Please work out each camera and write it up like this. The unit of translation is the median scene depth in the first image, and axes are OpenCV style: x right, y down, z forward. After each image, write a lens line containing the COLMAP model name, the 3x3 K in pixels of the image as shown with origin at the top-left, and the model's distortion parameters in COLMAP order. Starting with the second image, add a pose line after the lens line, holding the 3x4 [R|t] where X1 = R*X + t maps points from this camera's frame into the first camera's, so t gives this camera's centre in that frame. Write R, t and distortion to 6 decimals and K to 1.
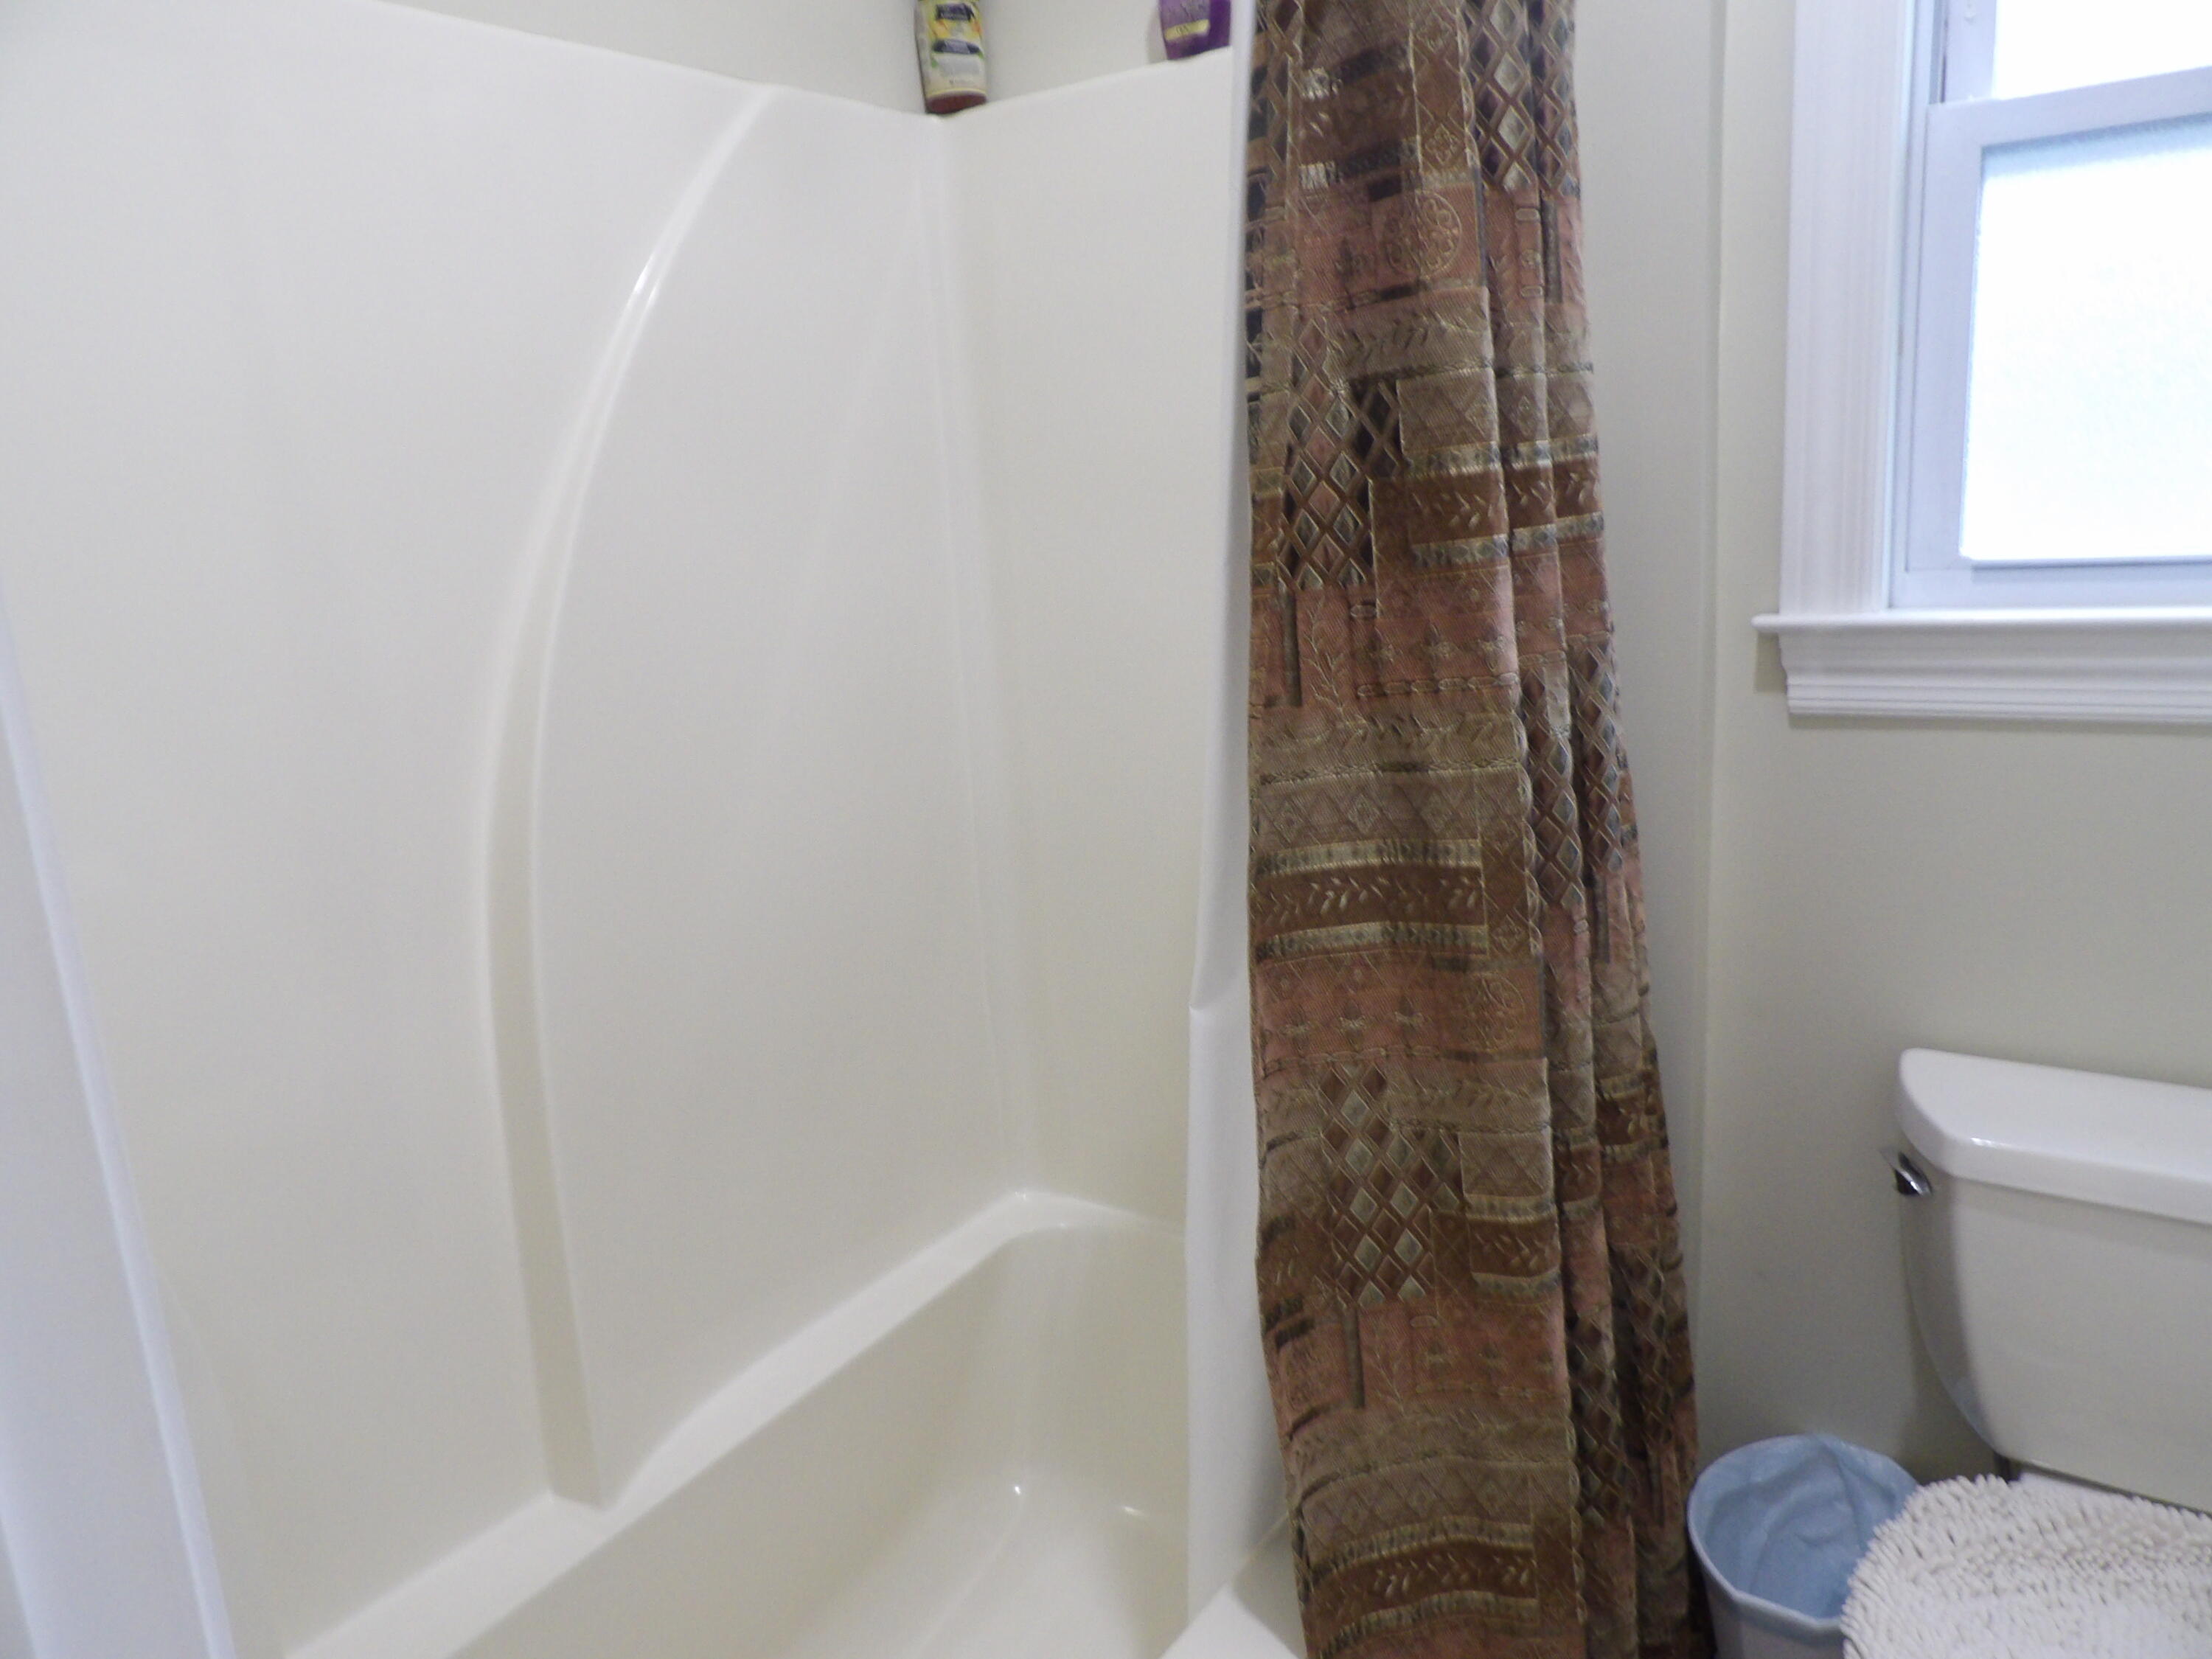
lens RADIAL K [[1593.1, 0, 1112.7], [0, 1593.1, 830.6], [0, 0, 1]] dist [-0.019139, 0.017962]
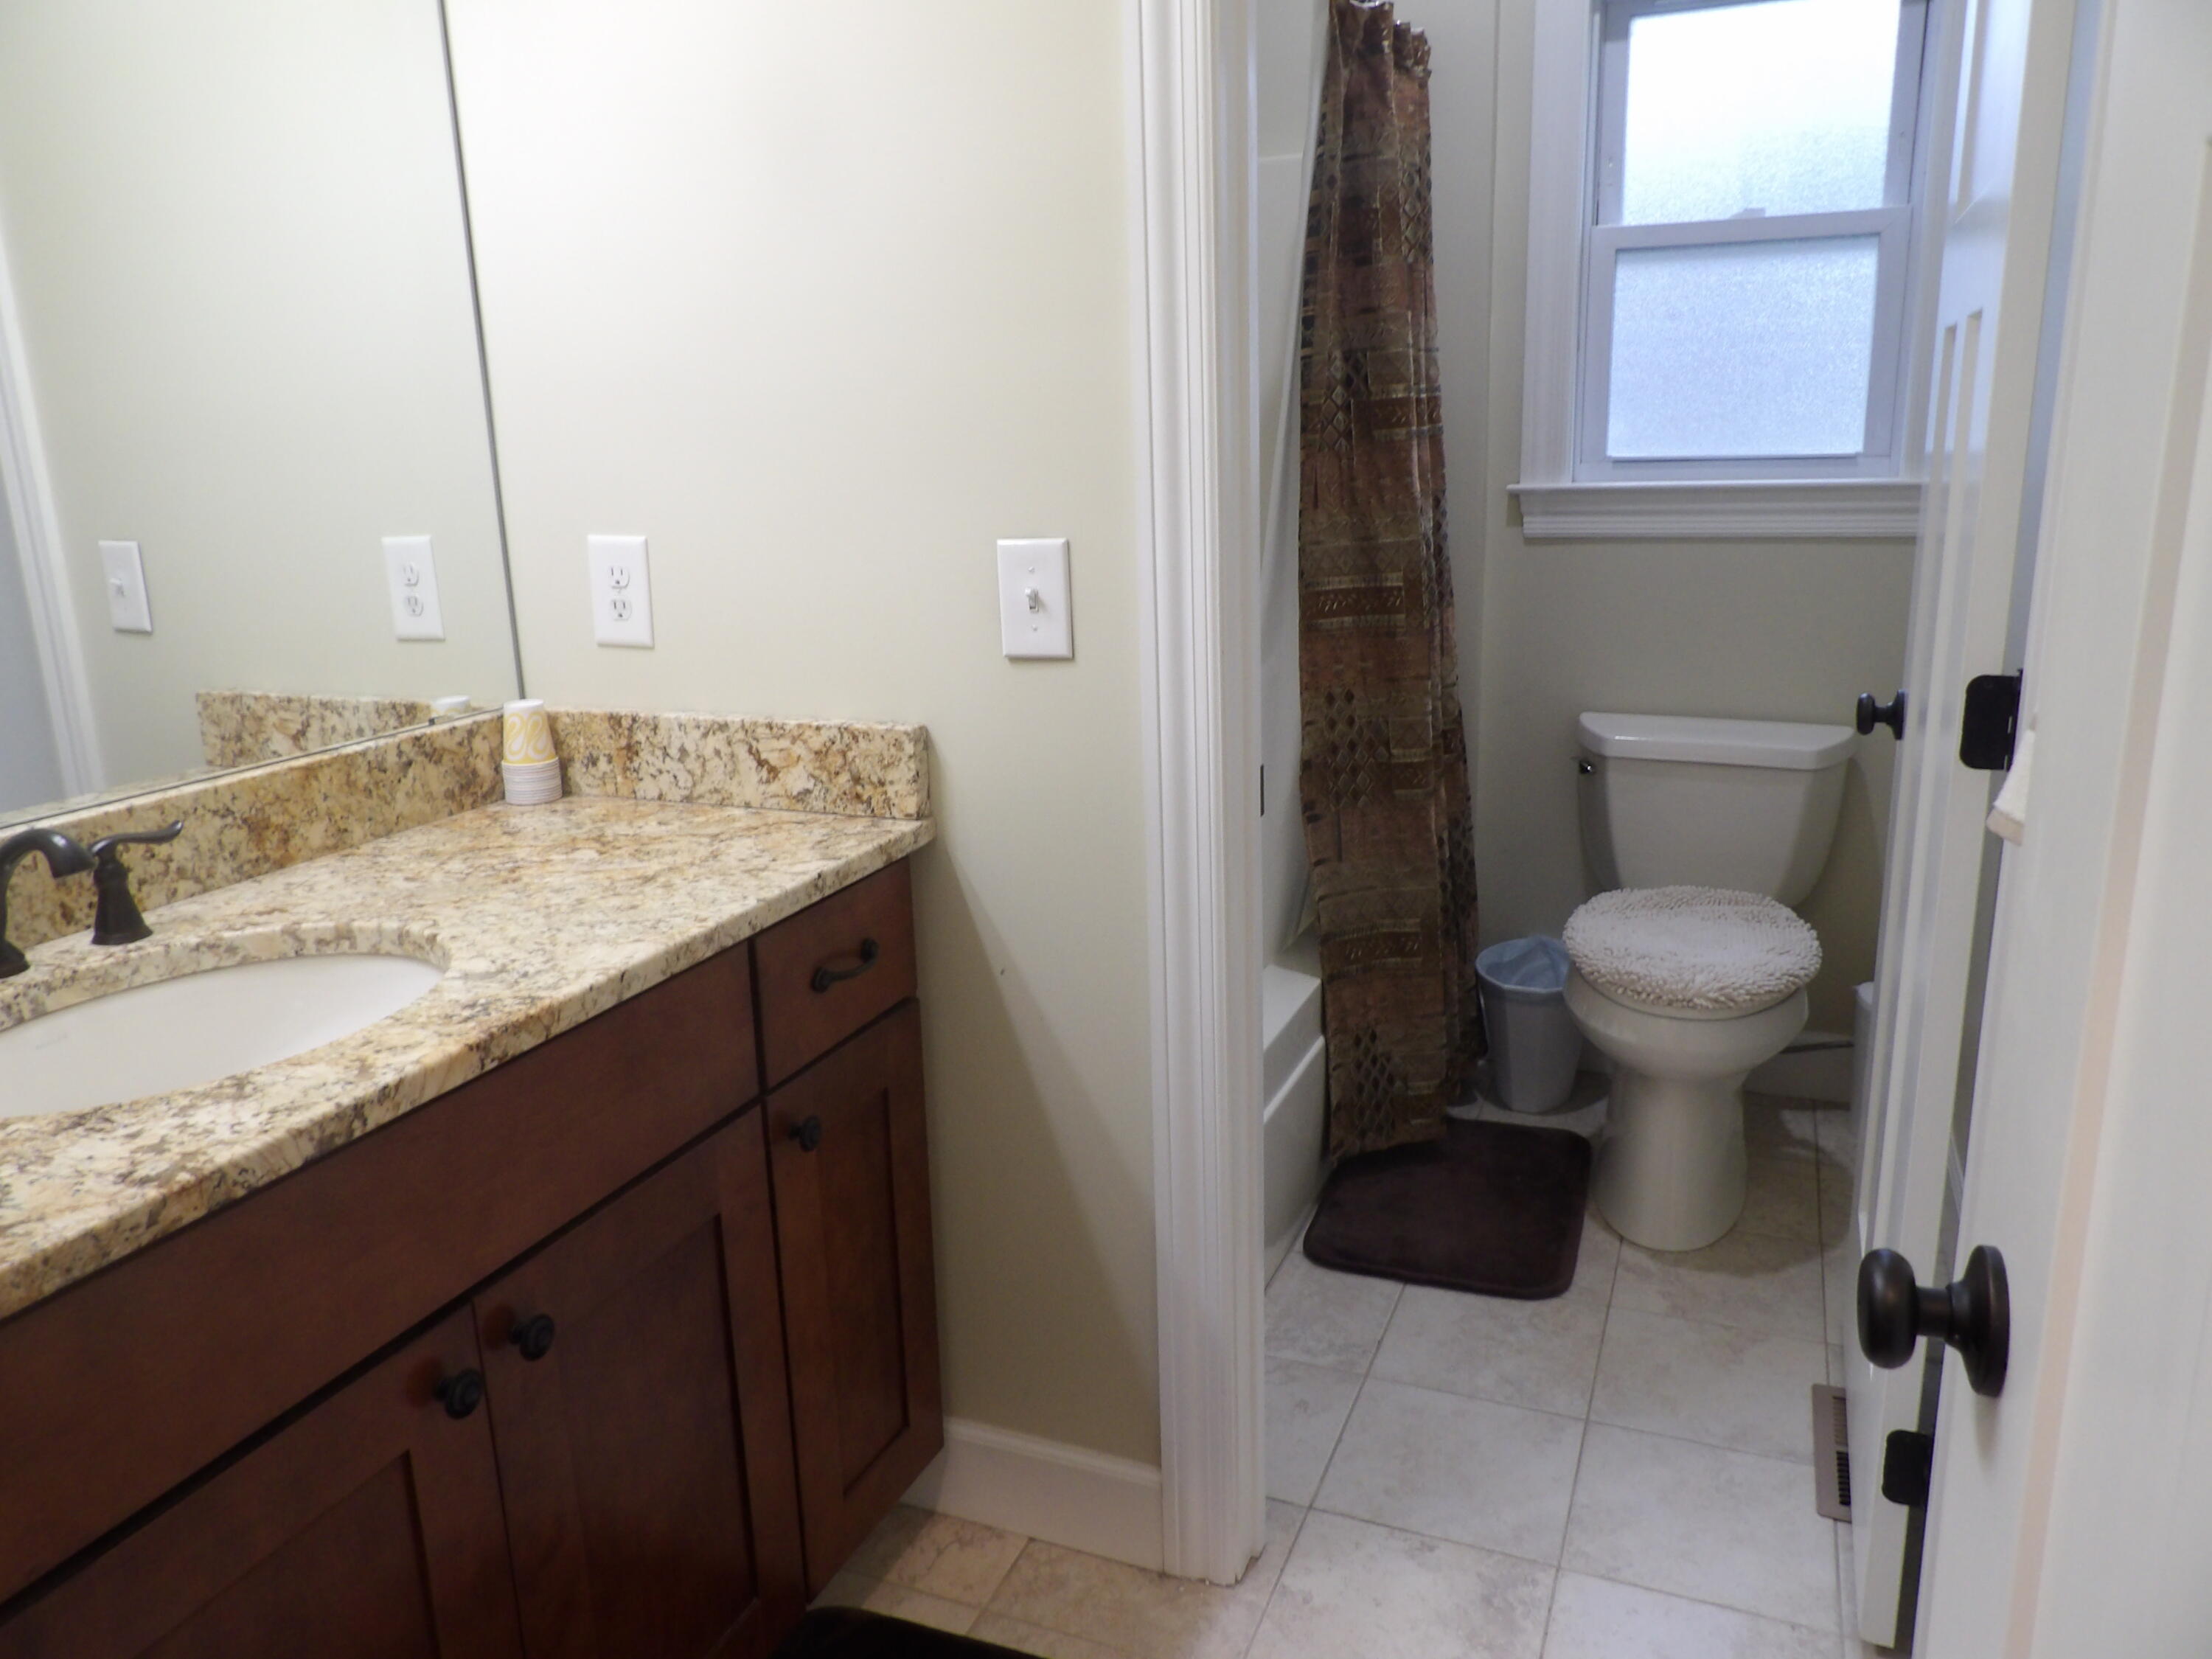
lens RADIAL K [[1593.1, 0, 1100.0], [0, 1593.1, 827.0], [0, 0, 1]] dist [-0.019139, 0.017962]
pose [[0.979683, -0.013850, 0.200076, -0.561366], [0.010415, 0.999780, 0.018209, 0.286190], [-0.200284, -0.015755, 0.979611, -0.945071]]
